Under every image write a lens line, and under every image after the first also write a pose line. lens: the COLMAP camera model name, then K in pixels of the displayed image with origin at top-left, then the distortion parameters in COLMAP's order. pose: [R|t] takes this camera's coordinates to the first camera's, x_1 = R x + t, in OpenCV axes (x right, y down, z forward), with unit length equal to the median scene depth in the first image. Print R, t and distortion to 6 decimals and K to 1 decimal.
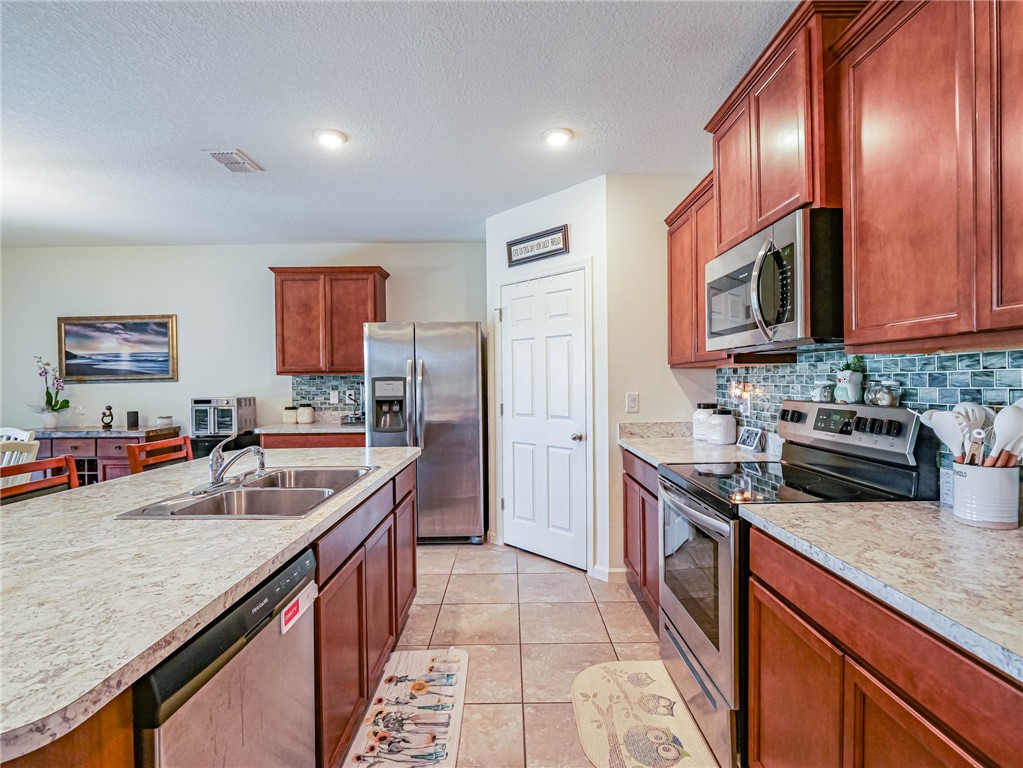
lens RADIAL K [[498.3, 0, 511.5], [0, 498.3, 384.0], [0, 0, 1]] dist [-0.003722, -0.007959]
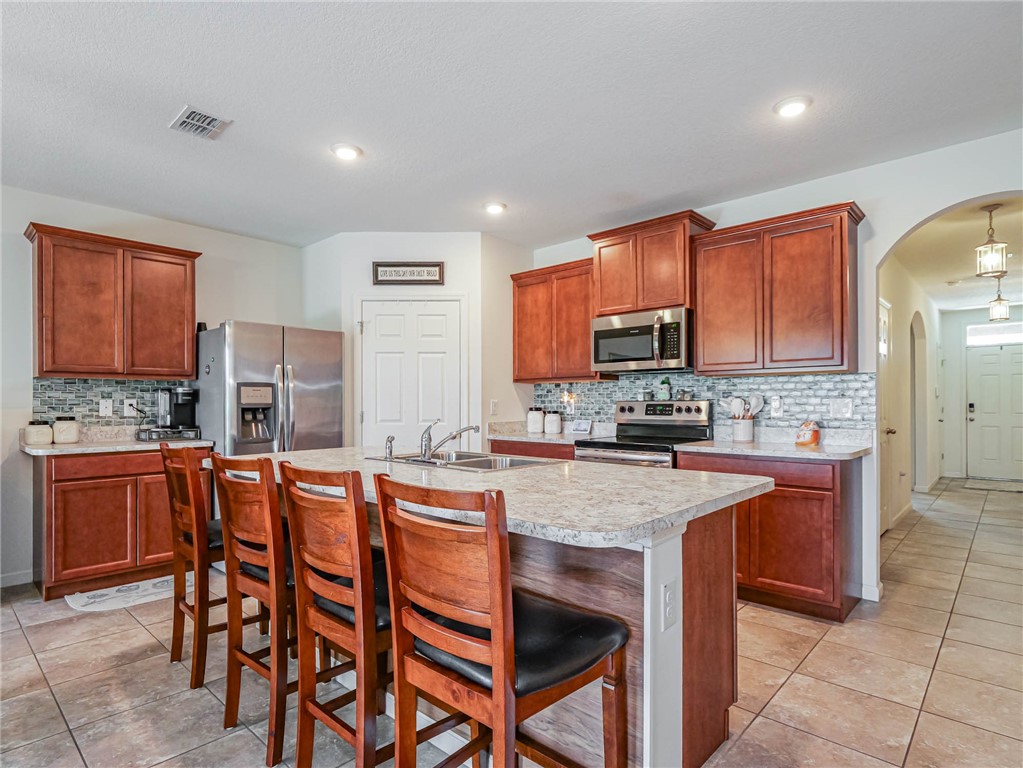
lens RADIAL K [[549.6, 0, 510.3], [0, 549.6, 401.2], [0, 0, 1]] dist [-0.003093, -0.000605]
pose [[0.682371, 0.010453, 0.730931, -0.599798], [0.001293, 0.999879, -0.015506, 0.032961], [-0.731004, 0.011526, 0.682275, -0.025395]]
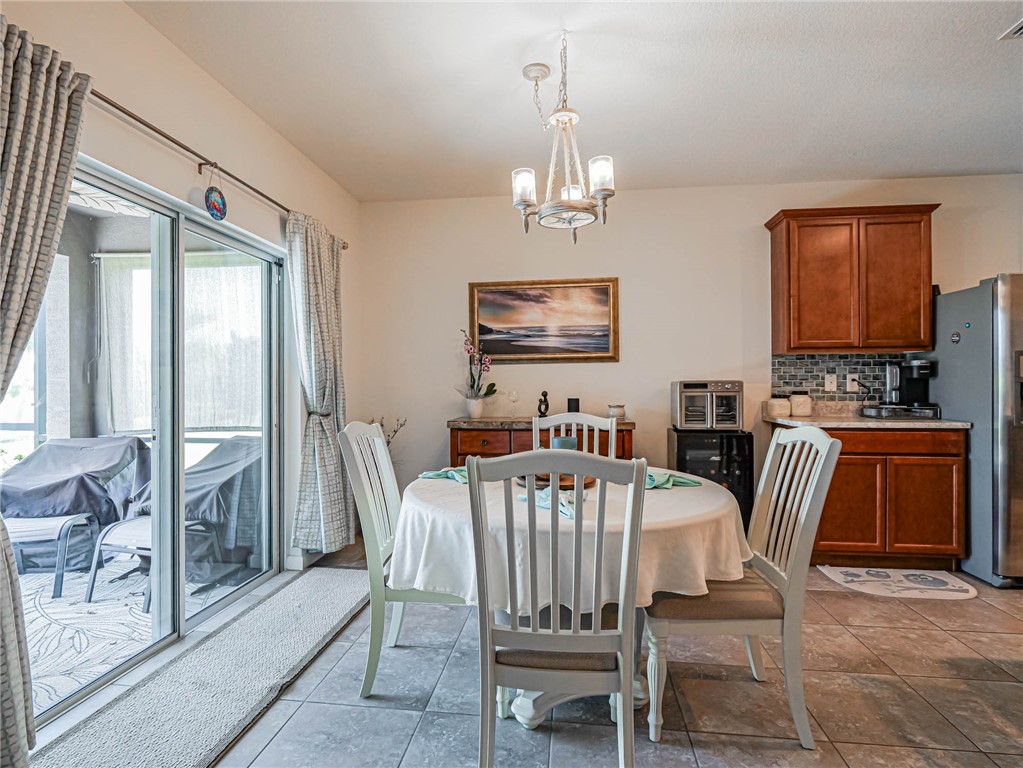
lens RADIAL K [[539.0, 0, 507.0], [0, 539.0, 381.9], [0, 0, 1]] dist [-0.003014, -0.000332]
pose [[0.991811, 0.006856, -0.127526, -0.812524], [-0.008026, 0.999930, -0.008663, 0.039591], [0.127458, 0.009615, 0.991797, 0.134318]]
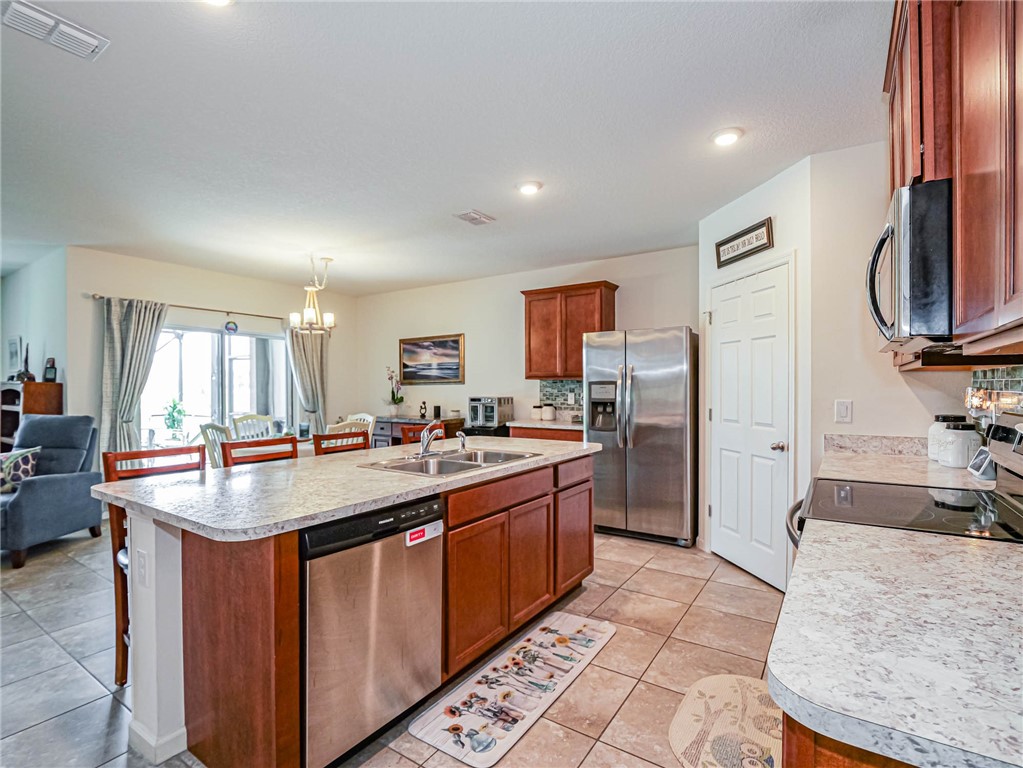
lens RADIAL K [[498.7, 0, 506.9], [0, 498.7, 388.7], [0, 0, 1]] dist [-0.011277, -0.001020]
pose [[0.826175, 0.010549, -0.563315, 0.181965], [-0.009530, 0.999943, 0.004749, -0.000462], [0.563334, 0.001445, 0.826228, -0.031760]]
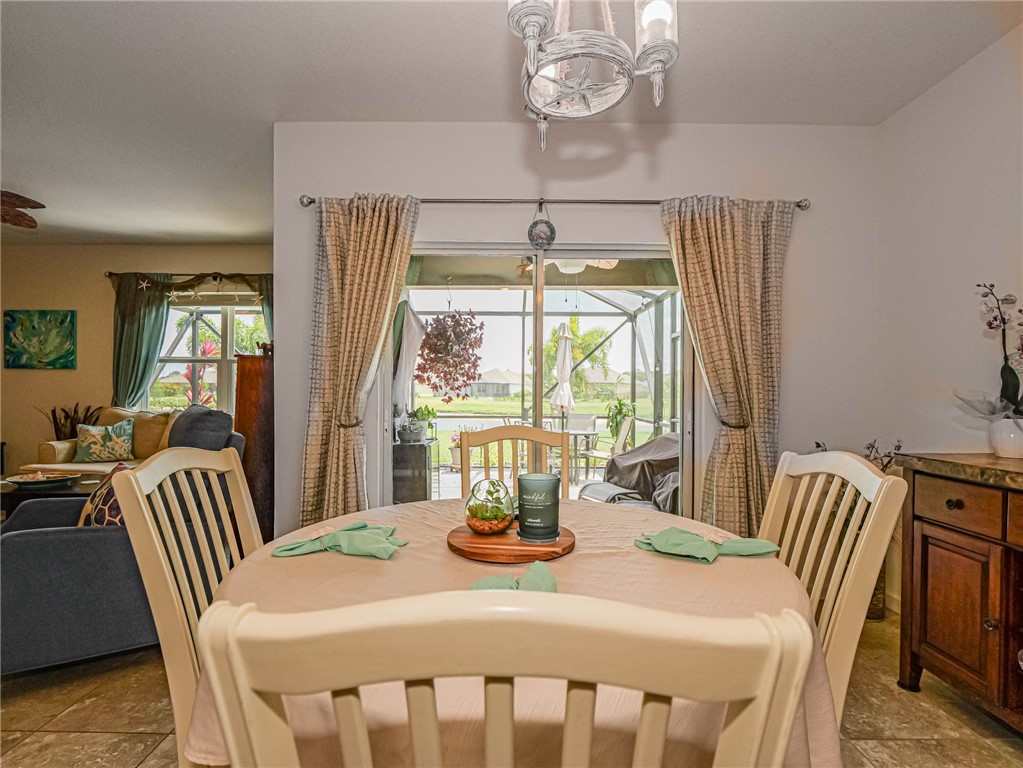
lens RADIAL K [[519.3, 0, 508.1], [0, 519.3, 395.3], [0, 0, 1]] dist [-0.017353, 0.000168]
pose [[-0.001389, 0.018328, -0.999831, -0.545046], [-0.012602, 0.999752, 0.018345, 0.037779], [0.999920, 0.012625, -0.001158, 0.620895]]
